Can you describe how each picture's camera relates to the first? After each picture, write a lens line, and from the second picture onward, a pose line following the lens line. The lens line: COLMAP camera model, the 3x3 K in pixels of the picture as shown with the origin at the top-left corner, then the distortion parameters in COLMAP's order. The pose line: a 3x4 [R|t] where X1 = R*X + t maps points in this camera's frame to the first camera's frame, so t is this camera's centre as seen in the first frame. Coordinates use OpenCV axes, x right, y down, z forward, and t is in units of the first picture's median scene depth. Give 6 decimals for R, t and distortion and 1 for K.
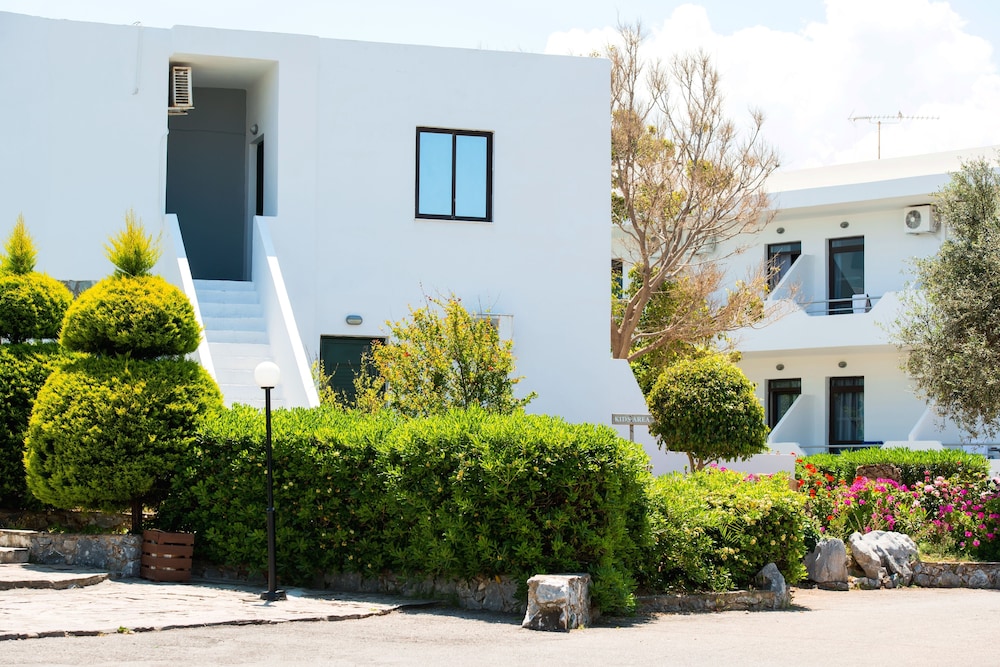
lens RADIAL K [[2267.2, 0, 500.0], [0, 2267.2, 333.5], [0, 0, 1]] dist [-0.024592, -0.104382]
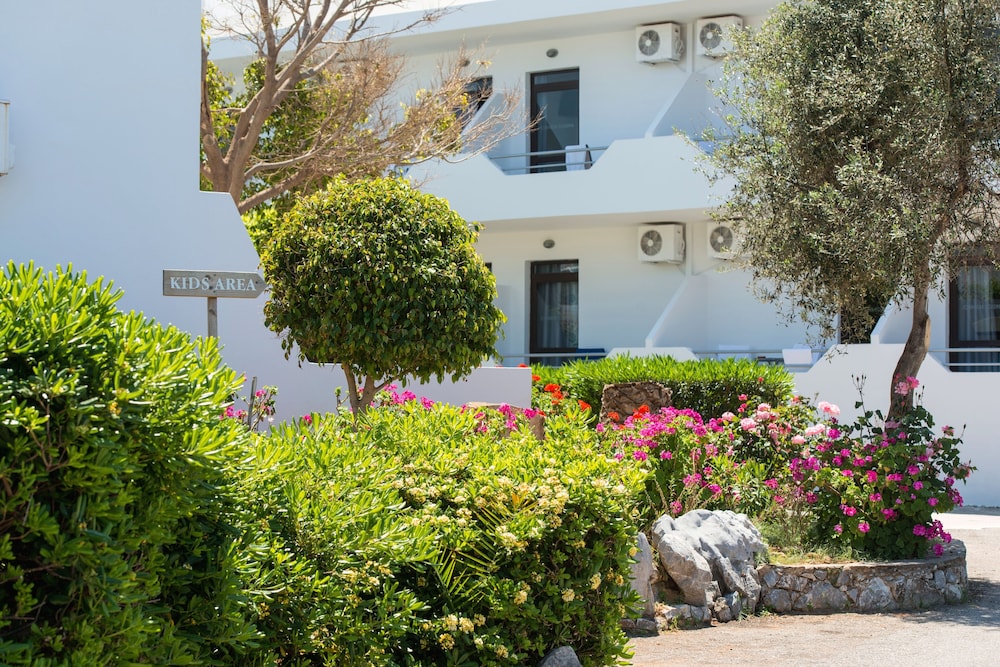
lens RADIAL K [[2267.2, 0, 500.0], [0, 2267.2, 333.5], [0, 0, 1]] dist [-0.024592, -0.104382]
pose [[0.987829, -0.000606, 0.155544, 0.047127], [-0.005400, 0.999256, 0.038187, 0.031869], [-0.155452, -0.038562, 0.987091, 0.603035]]
